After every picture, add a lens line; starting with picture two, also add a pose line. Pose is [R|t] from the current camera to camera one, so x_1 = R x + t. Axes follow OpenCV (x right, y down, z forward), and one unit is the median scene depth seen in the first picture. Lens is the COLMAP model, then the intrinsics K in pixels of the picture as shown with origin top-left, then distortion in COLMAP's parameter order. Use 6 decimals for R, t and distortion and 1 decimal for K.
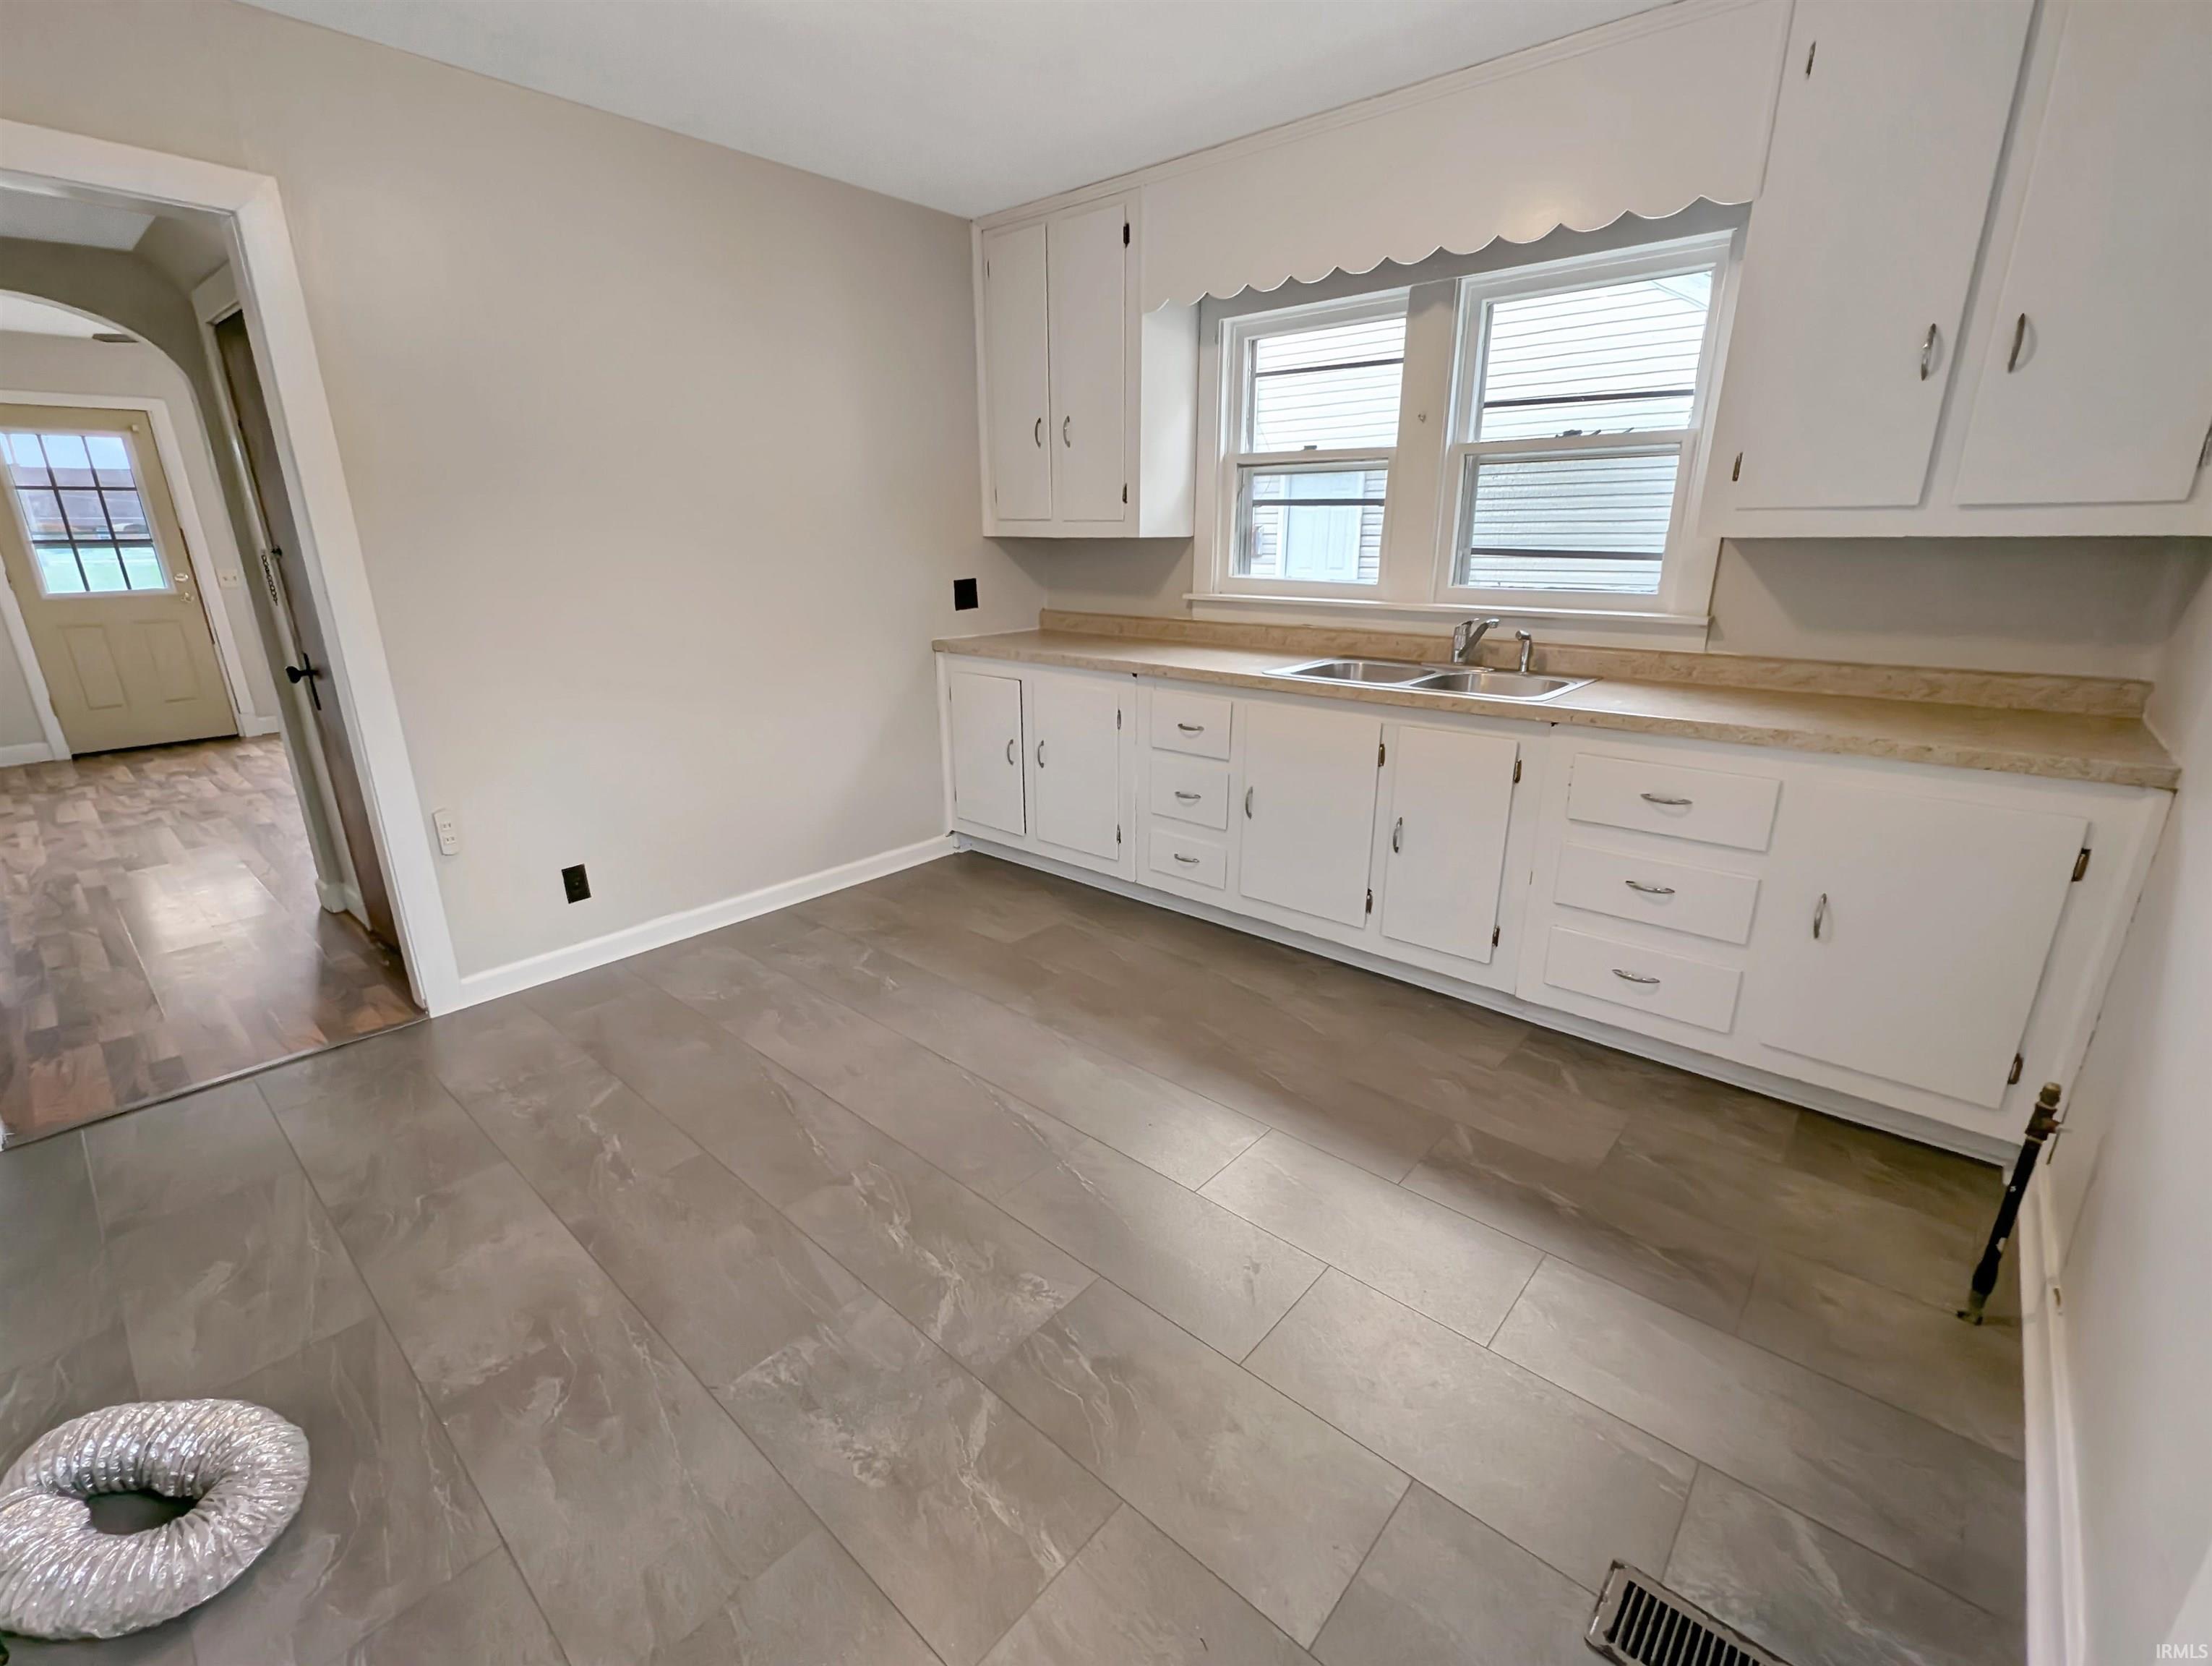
lens RADIAL K [[979.5, 0, 1106.0], [0, 979.5, 833.0], [0, 0, 1]] dist [0.037699, -0.022141]
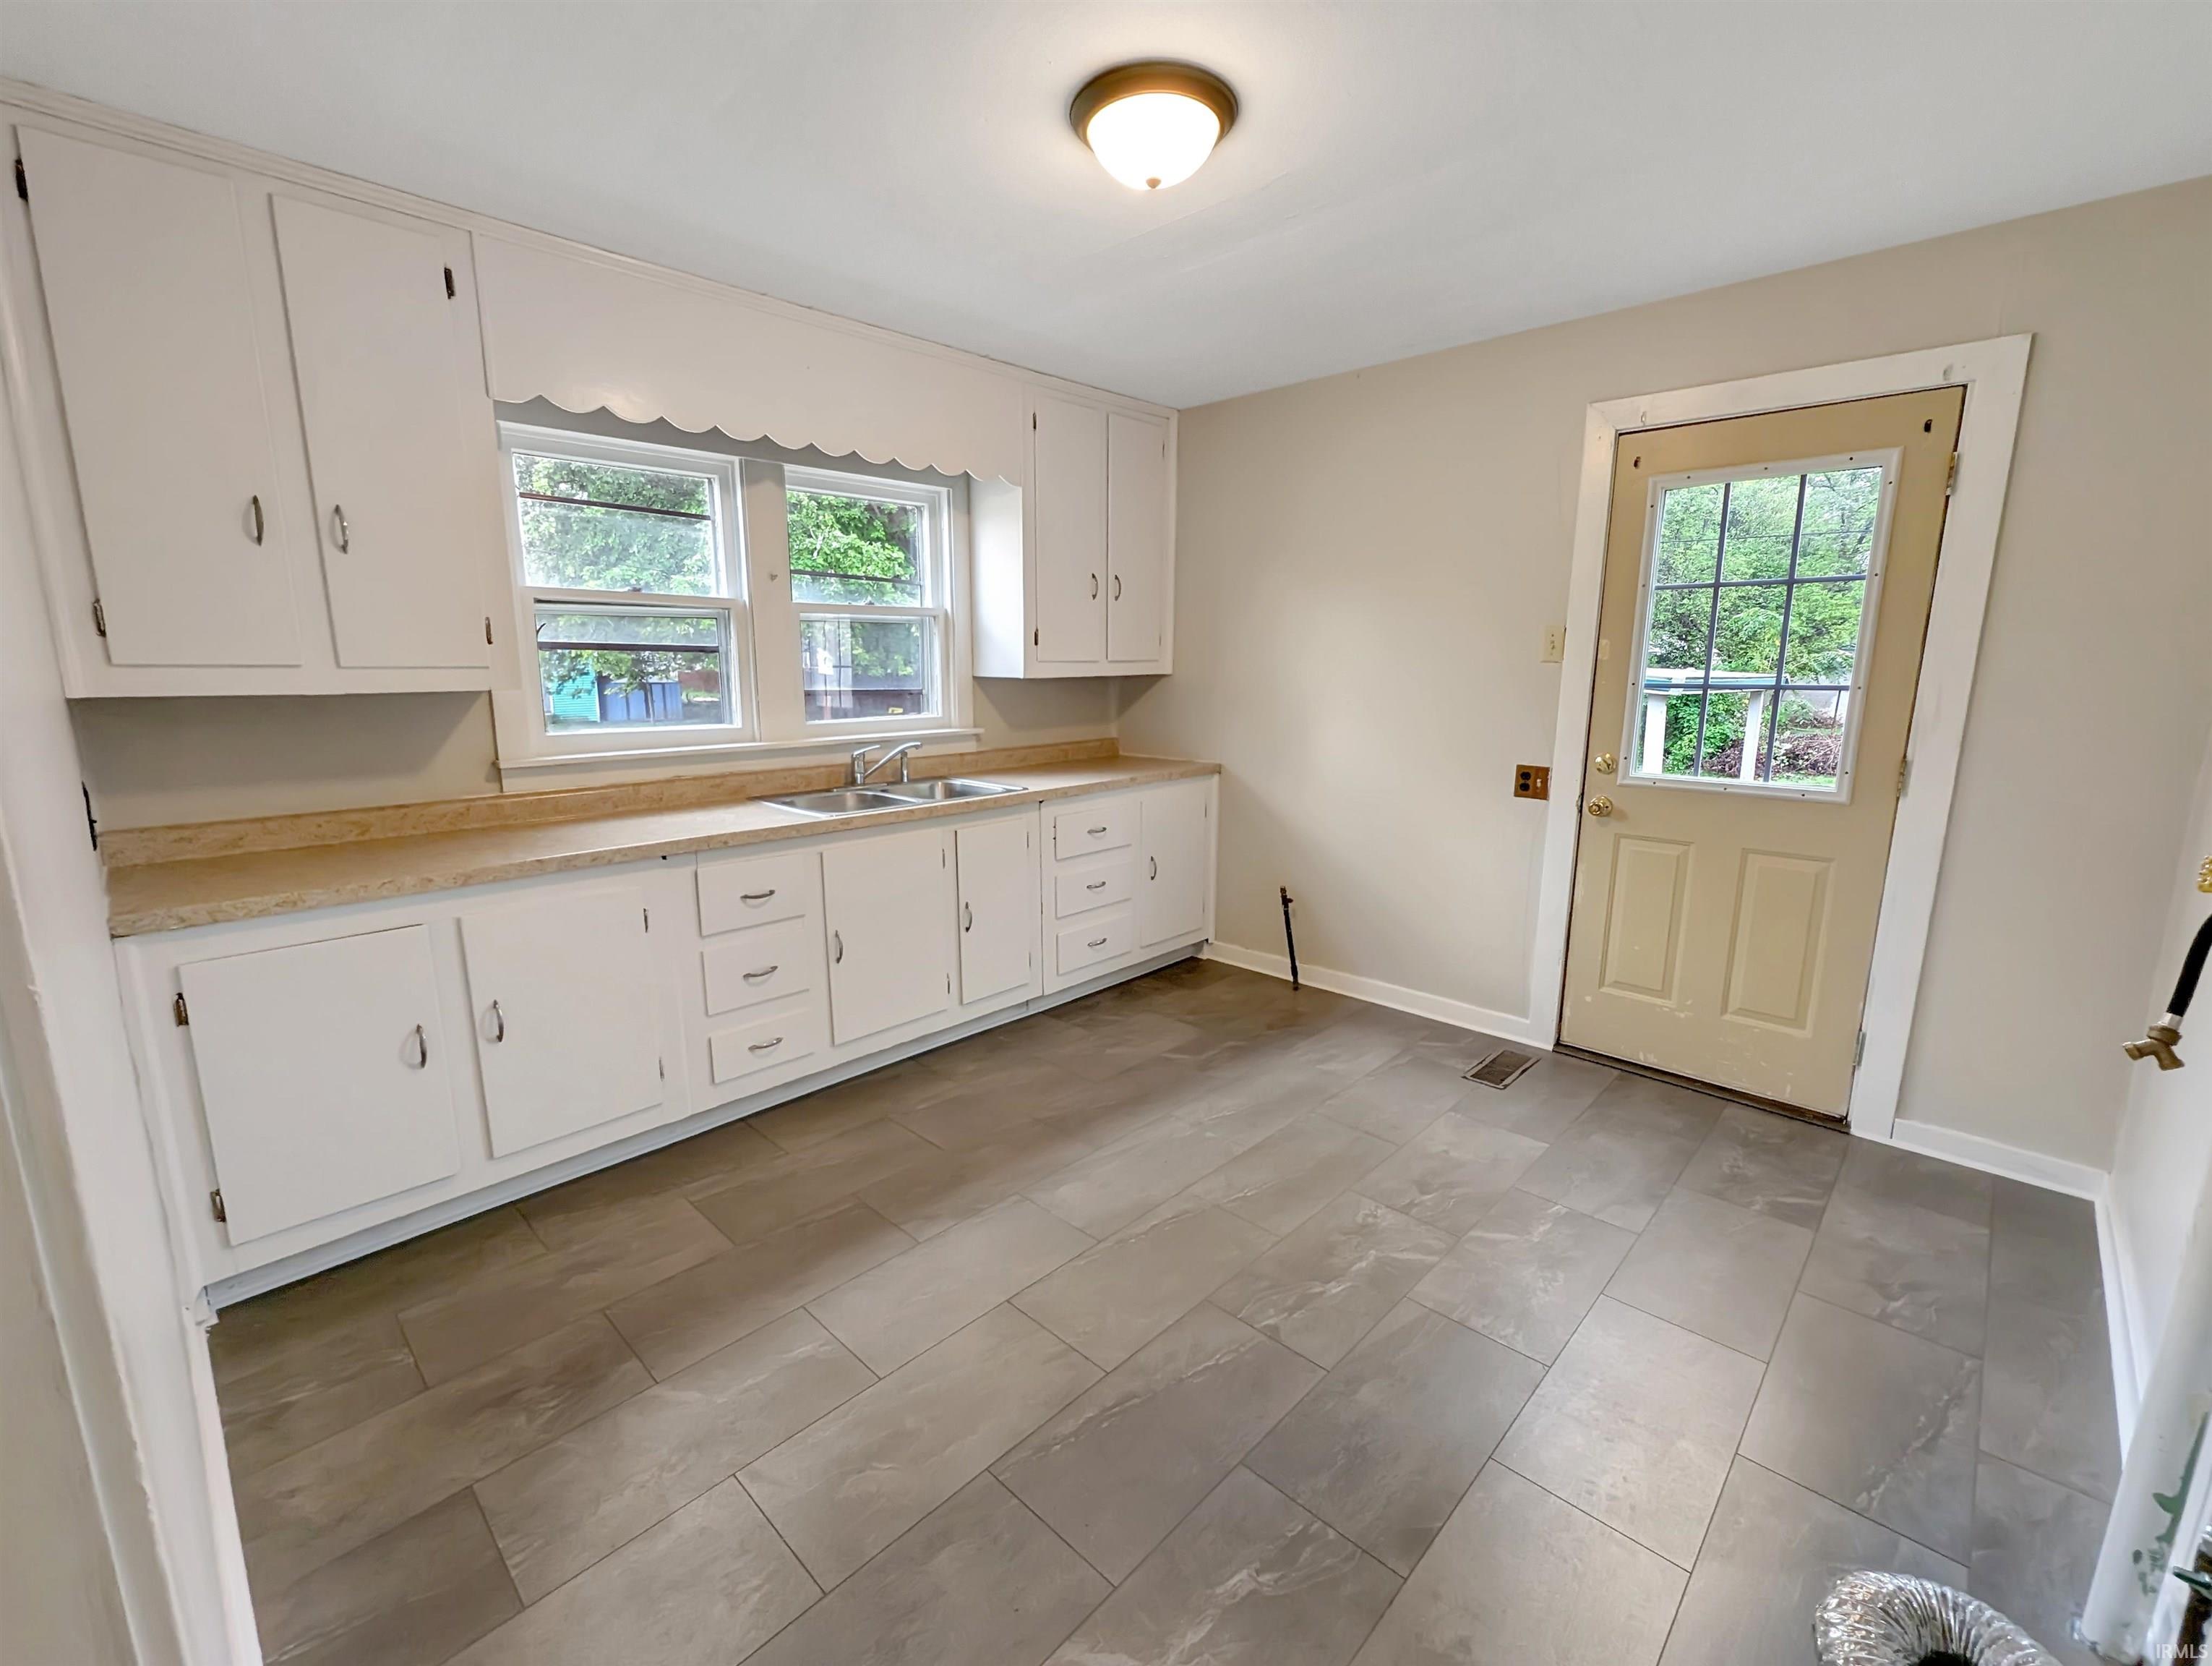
lens RADIAL K [[941.1, 0, 1103.7], [0, 941.1, 838.8], [0, 0, 1]] dist [-0.000418, 0.000413]
pose [[0.035146, -0.173557, 0.984197, -0.815726], [0.307998, 0.938751, 0.154544, -0.212639], [-0.950738, 0.297698, 0.086448, 0.704583]]
